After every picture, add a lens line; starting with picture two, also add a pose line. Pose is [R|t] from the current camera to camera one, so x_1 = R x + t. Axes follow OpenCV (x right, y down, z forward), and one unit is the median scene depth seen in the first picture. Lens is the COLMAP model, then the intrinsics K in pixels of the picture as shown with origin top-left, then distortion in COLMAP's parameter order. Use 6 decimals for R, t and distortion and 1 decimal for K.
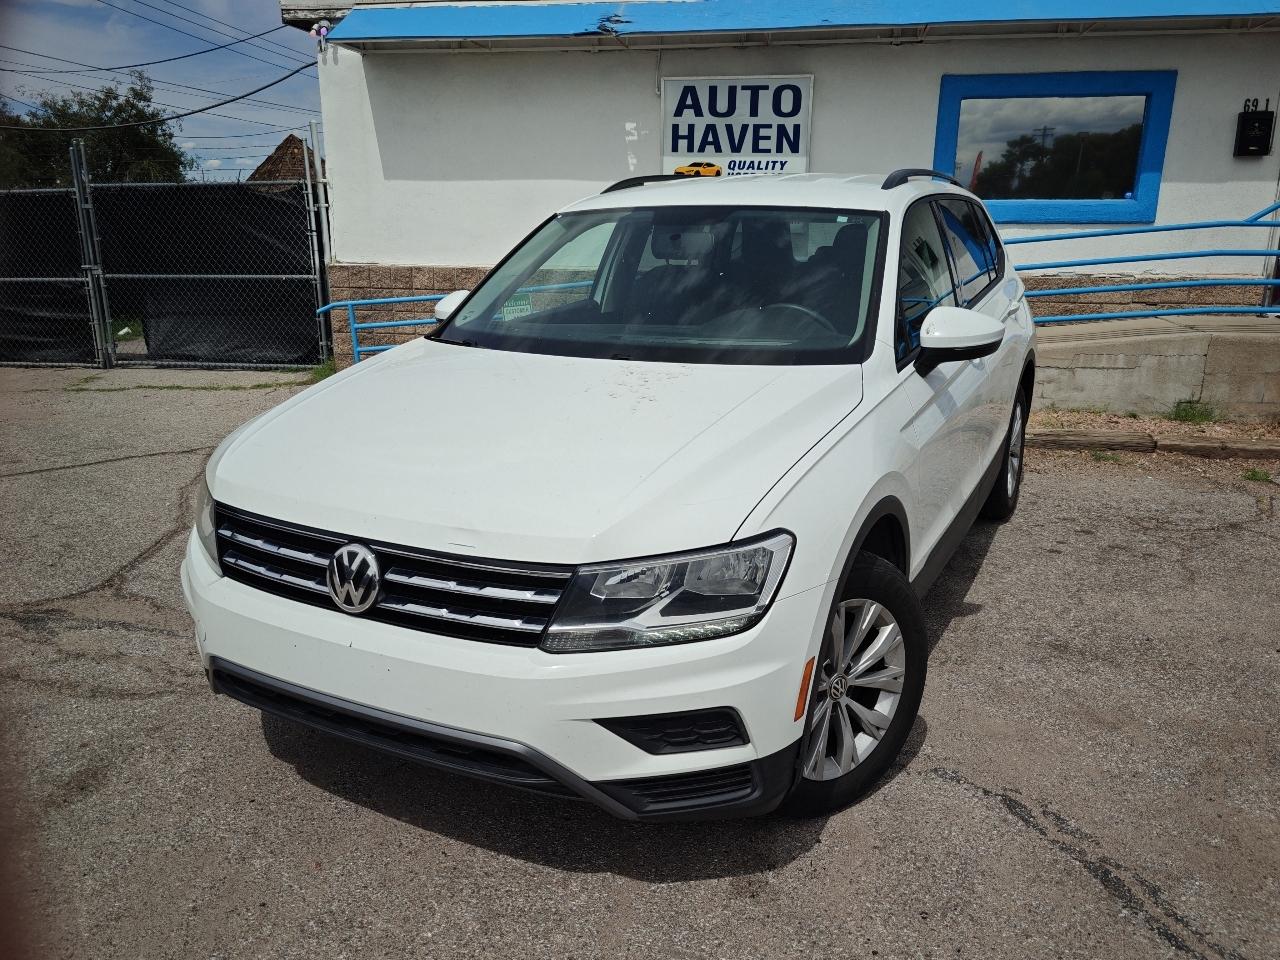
lens RADIAL K [[990.5, 0, 638.5], [0, 990.5, 468.3], [0, 0, 1]] dist [0.035781, -0.031011]
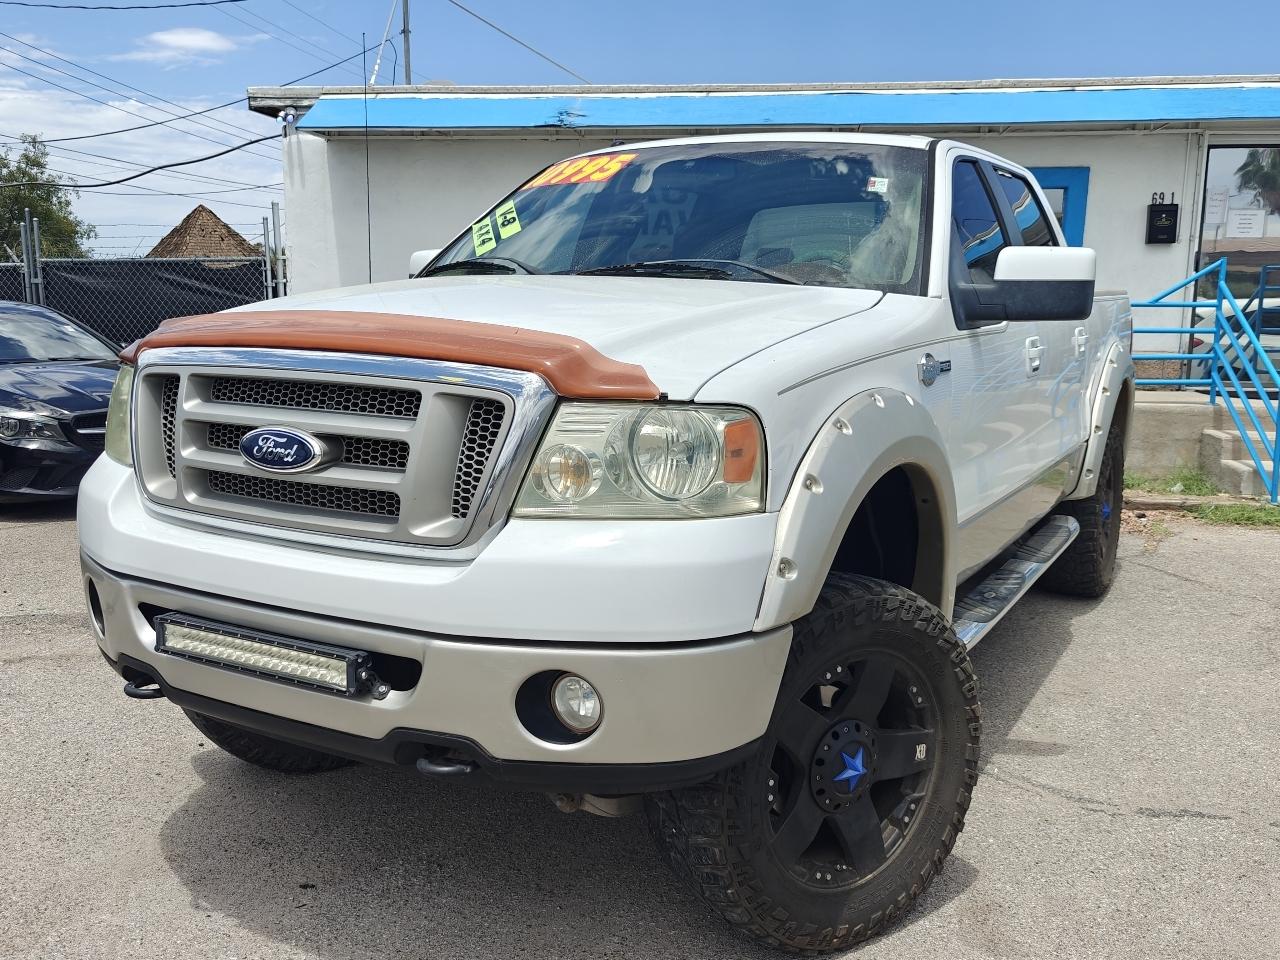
lens RADIAL K [[1137.0, 0, 630.8], [0, 1137.0, 453.9], [0, 0, 1]] dist [0.017176, 0.009212]
pose [[0.998733, -0.001691, 0.050291, -0.022828], [0.007078, 0.994219, -0.107140, 0.040413], [-0.049819, 0.107360, 0.992971, -0.164930]]
